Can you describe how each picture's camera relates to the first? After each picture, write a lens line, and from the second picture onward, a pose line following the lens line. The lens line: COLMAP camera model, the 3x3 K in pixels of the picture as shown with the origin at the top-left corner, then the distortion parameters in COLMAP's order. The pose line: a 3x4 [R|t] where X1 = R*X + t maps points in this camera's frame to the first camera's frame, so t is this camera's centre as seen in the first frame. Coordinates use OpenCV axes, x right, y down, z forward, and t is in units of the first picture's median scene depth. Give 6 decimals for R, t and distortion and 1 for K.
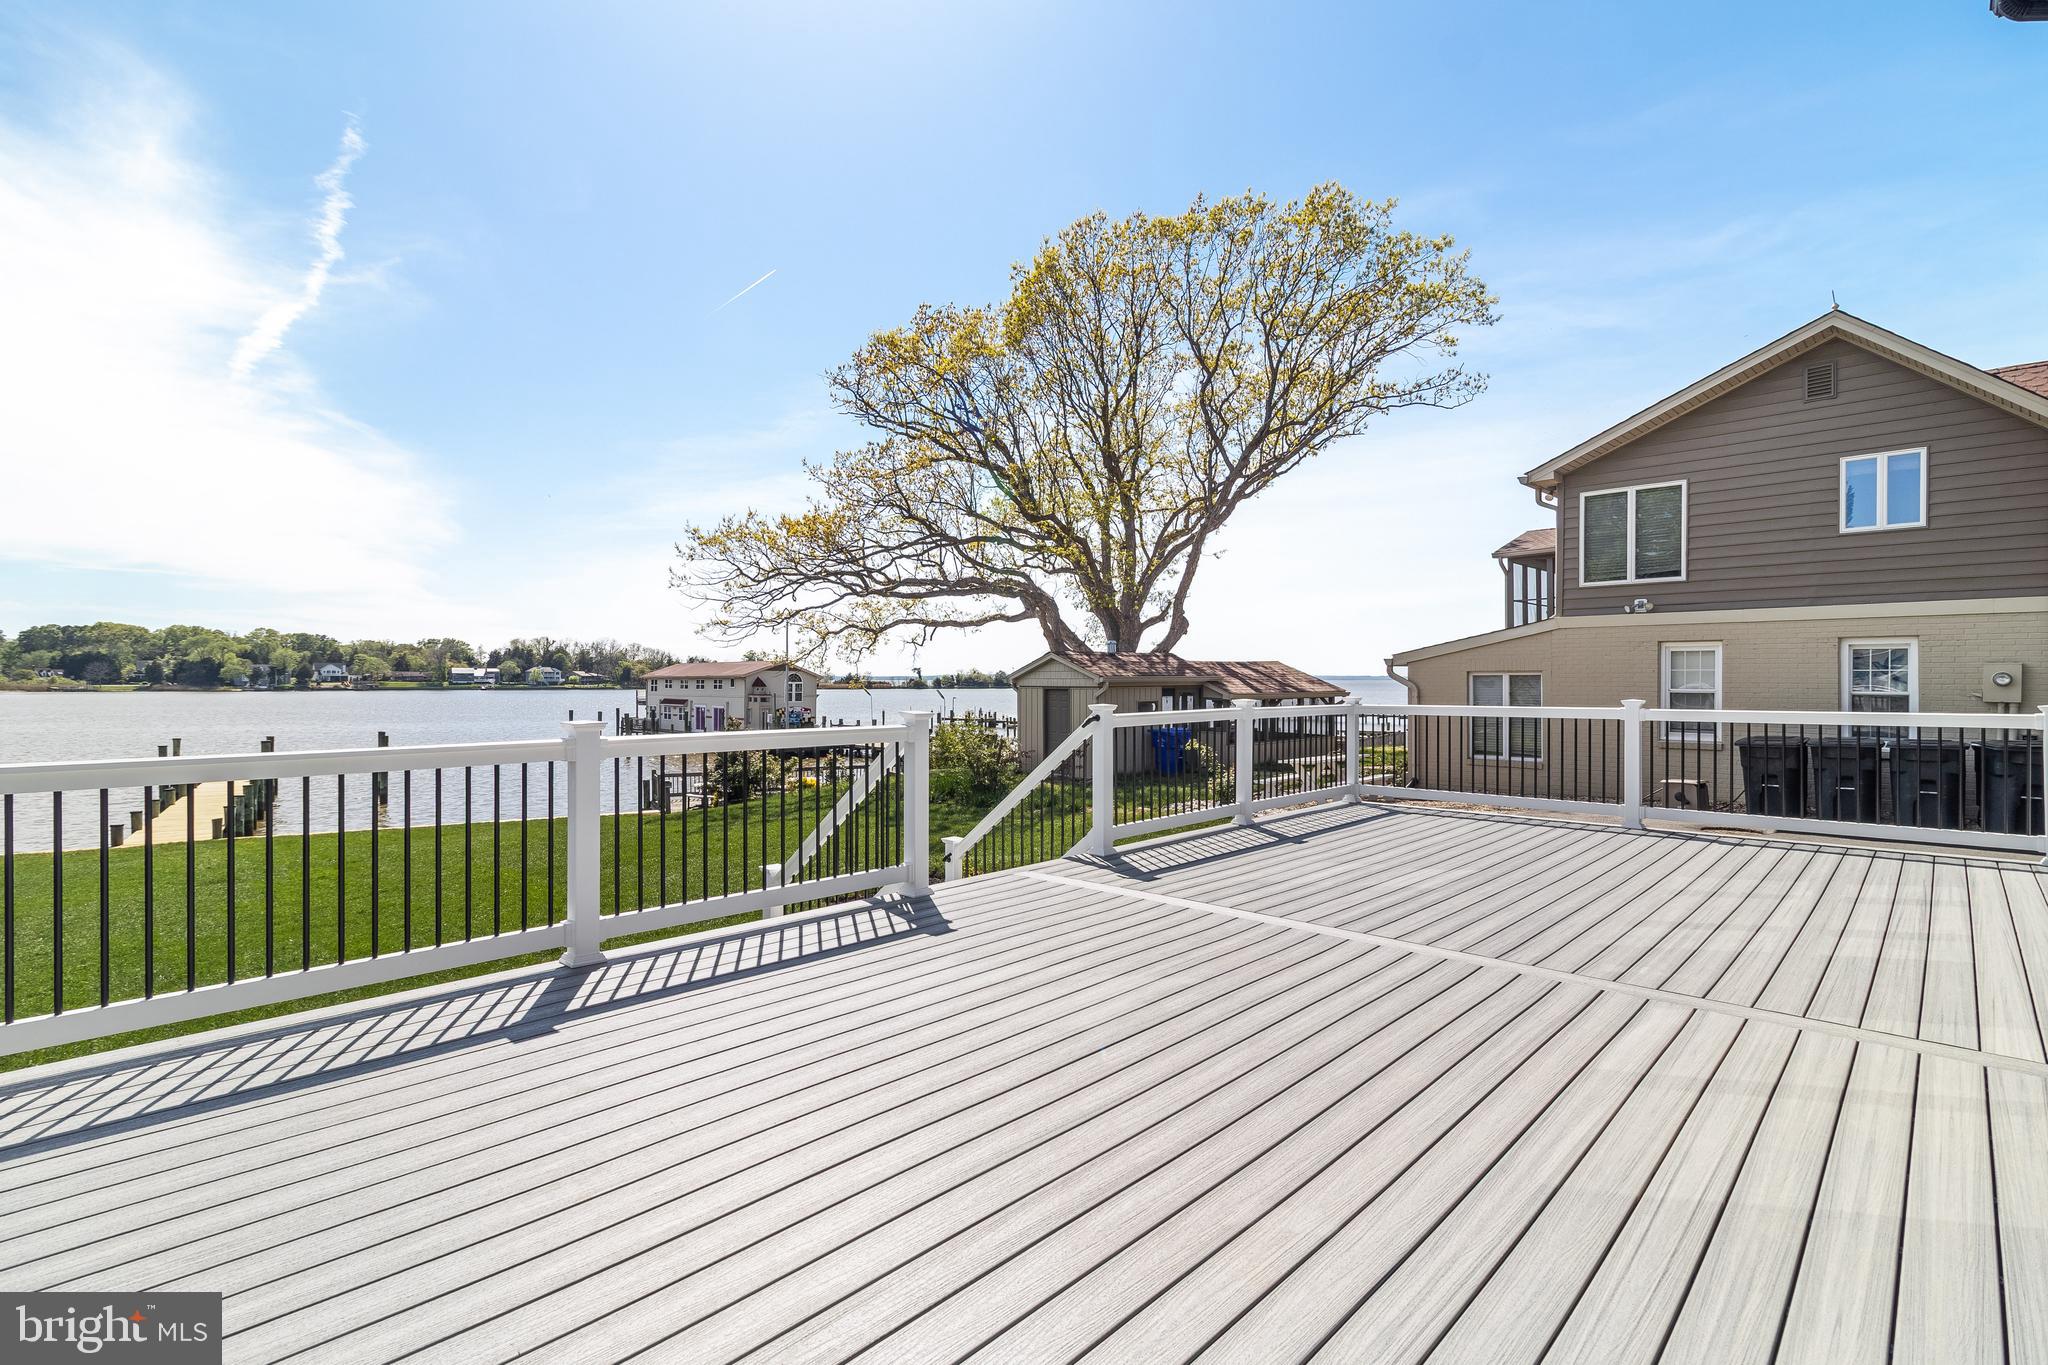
lens RADIAL K [[940.9, 0, 1028.0], [0, 940.9, 681.2], [0, 0, 1]] dist [0.010944, -0.000288]
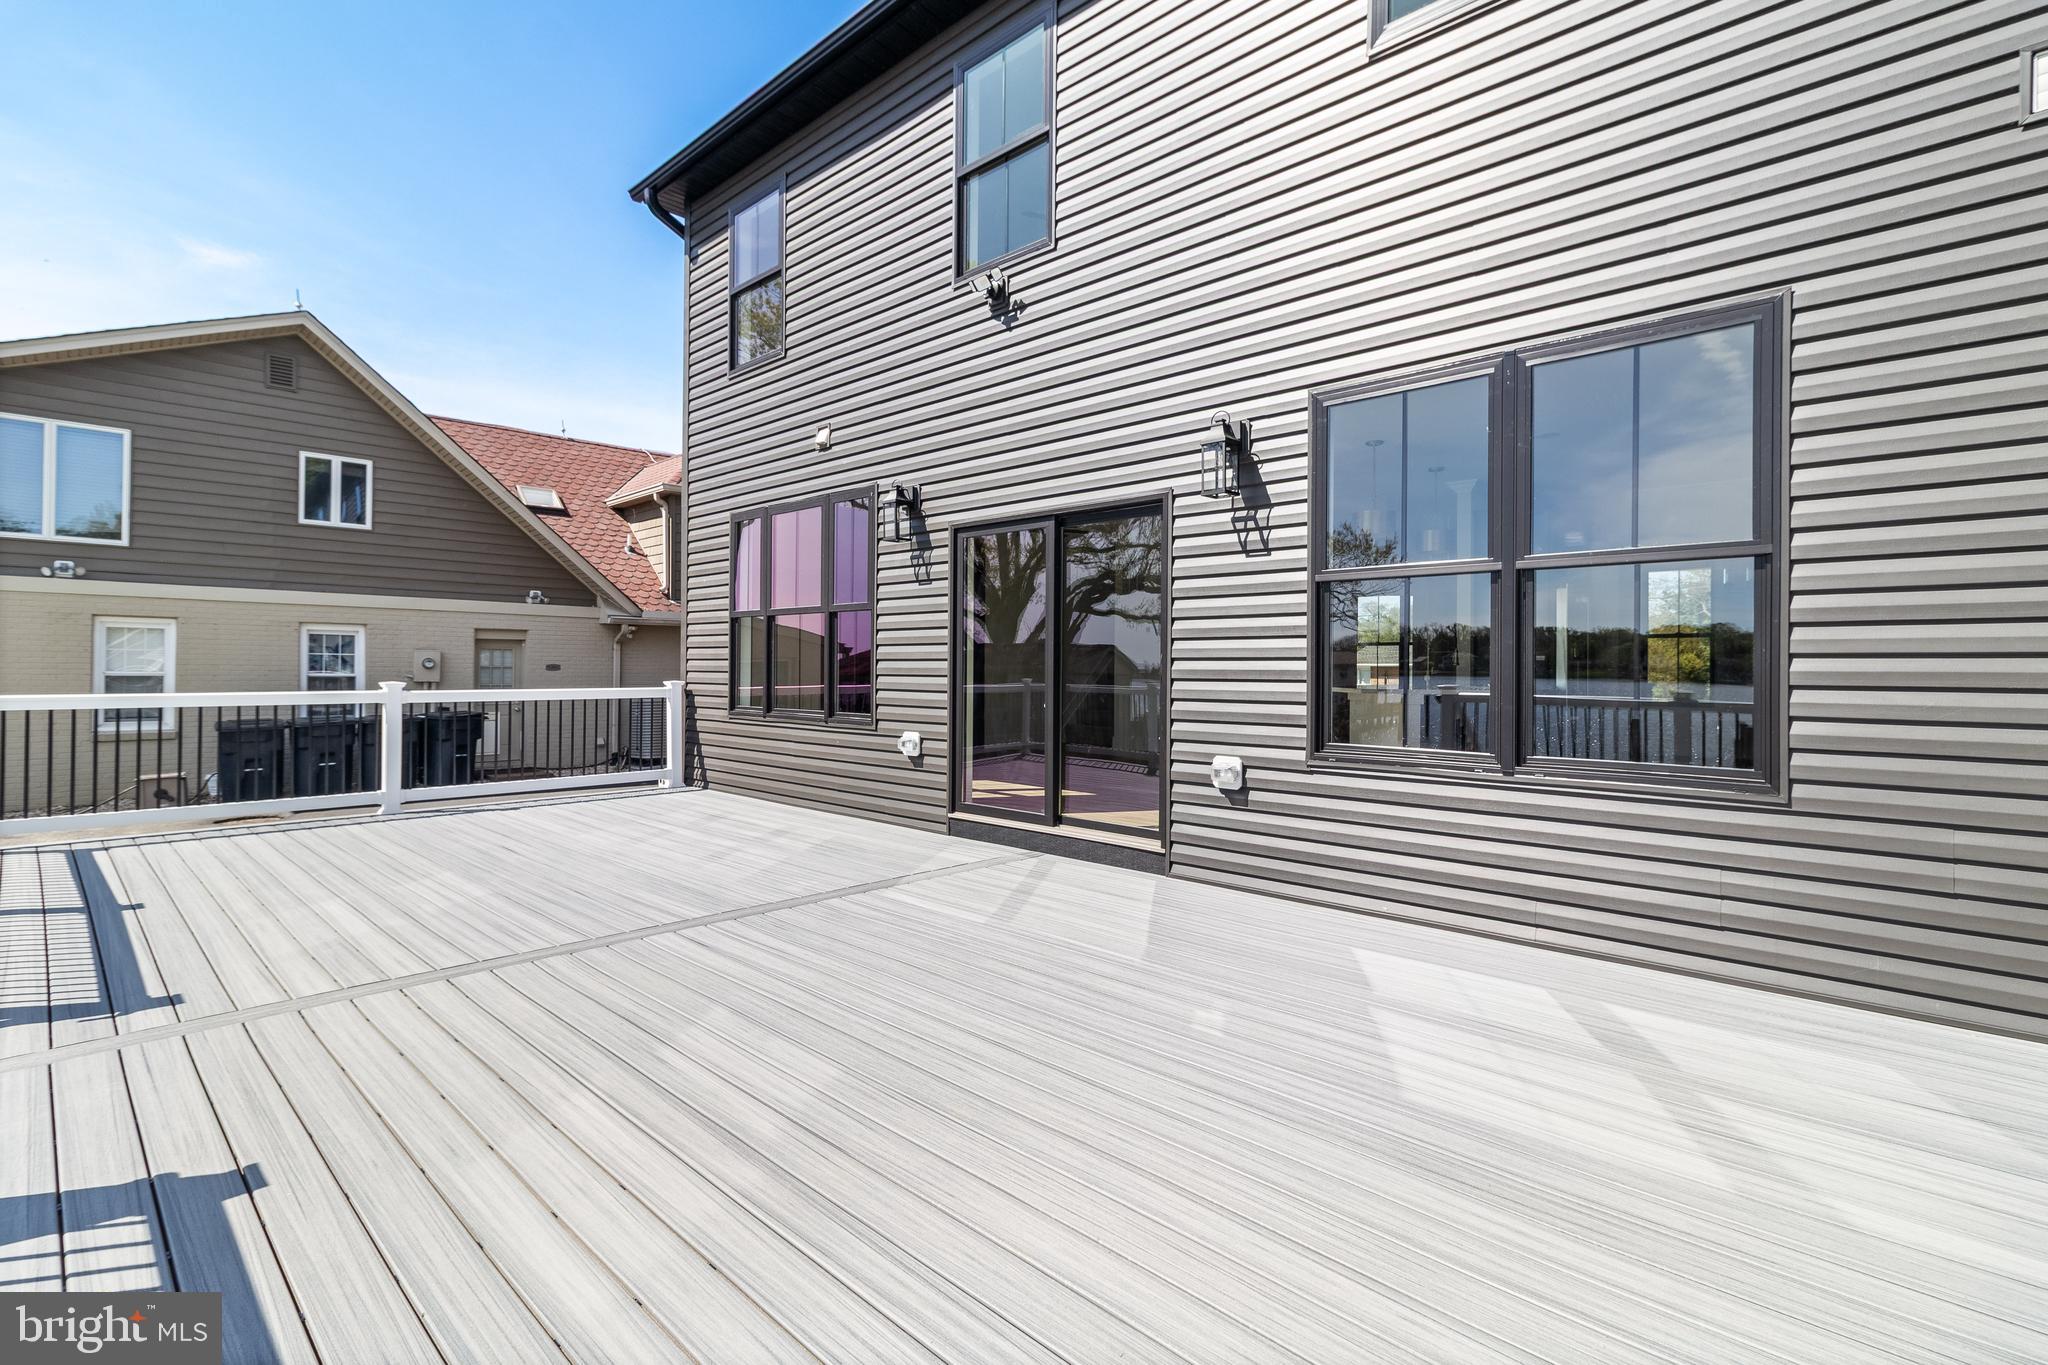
lens RADIAL K [[940.9, 0, 1019.0], [0, 940.9, 670.8], [0, 0, 1]] dist [0.010944, -0.000288]
pose [[-0.011125, -0.000451, 0.999938, -0.181735], [-0.008267, 0.999966, 0.000359, 0.000897], [-0.999904, -0.008263, -0.011128, 0.191209]]
